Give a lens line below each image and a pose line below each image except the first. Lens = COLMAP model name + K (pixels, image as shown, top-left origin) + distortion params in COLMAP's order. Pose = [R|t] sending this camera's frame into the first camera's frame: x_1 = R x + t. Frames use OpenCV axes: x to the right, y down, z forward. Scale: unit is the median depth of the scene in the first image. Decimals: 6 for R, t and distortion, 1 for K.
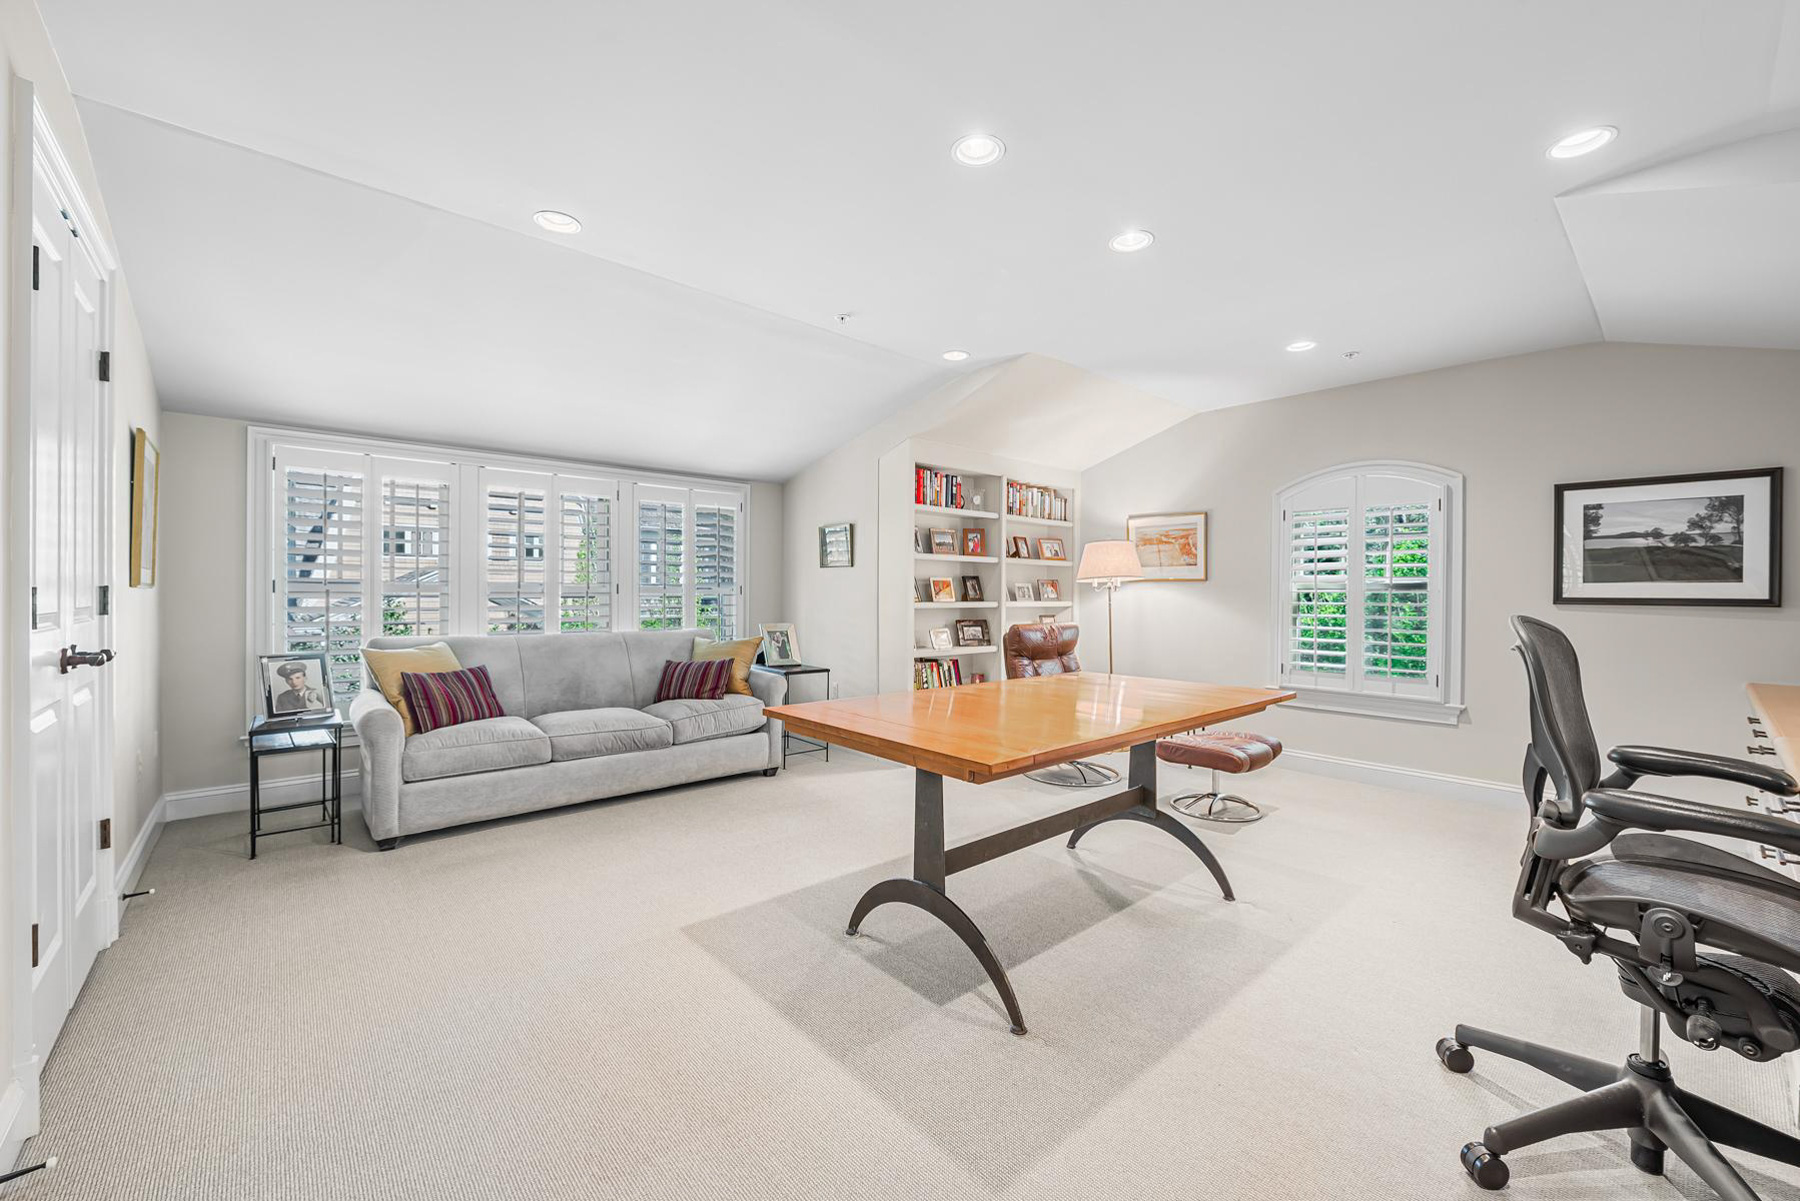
lens RADIAL K [[719.6, 0, 899.4], [0, 719.6, 600.6], [0, 0, 1]] dist [-0.001254, -0.001183]
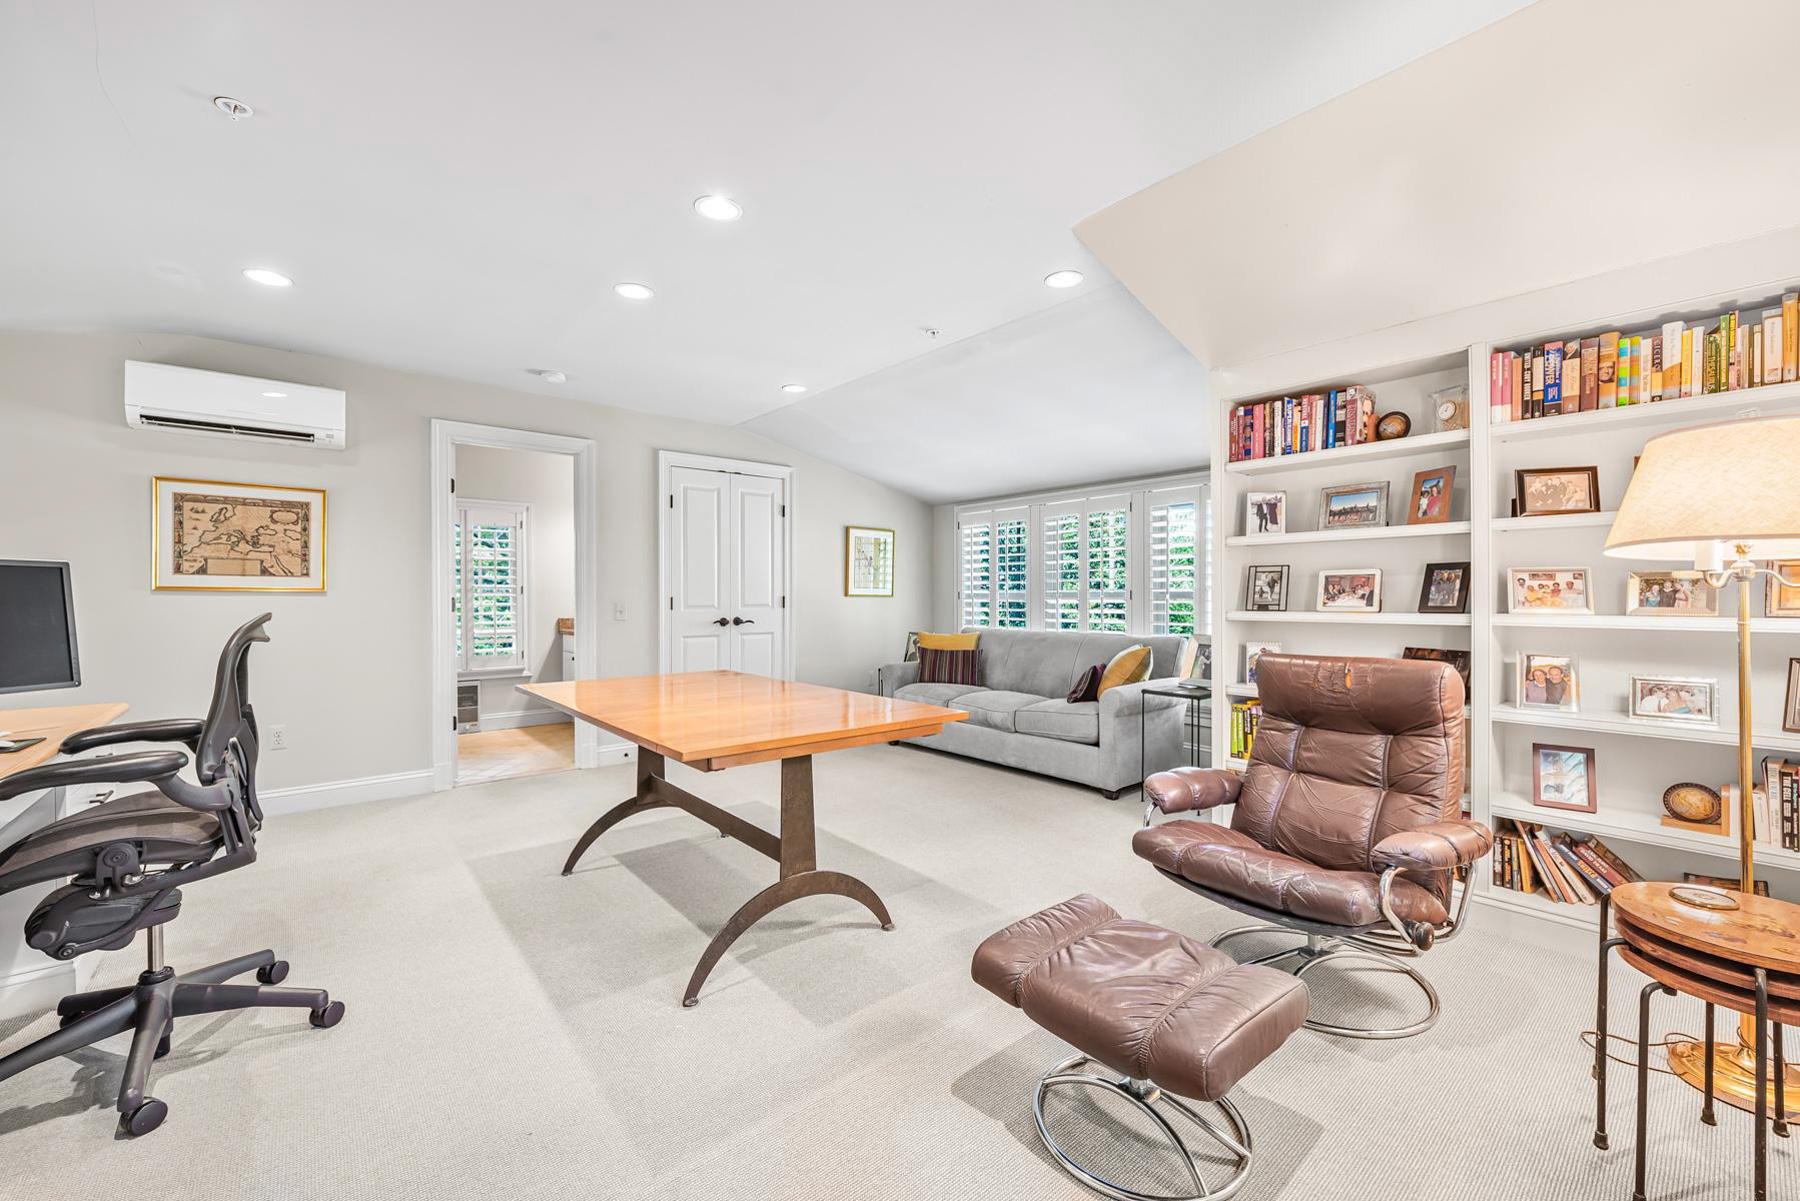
lens RADIAL K [[719.6, 0, 898.2], [0, 719.6, 595.2], [0, 0, 1]] dist [-0.001254, -0.001183]
pose [[-0.032707, -0.009995, -0.999415, 0.670533], [-0.012969, 0.999870, -0.009575, -0.001926], [0.999381, 0.012648, -0.032832, 0.690103]]
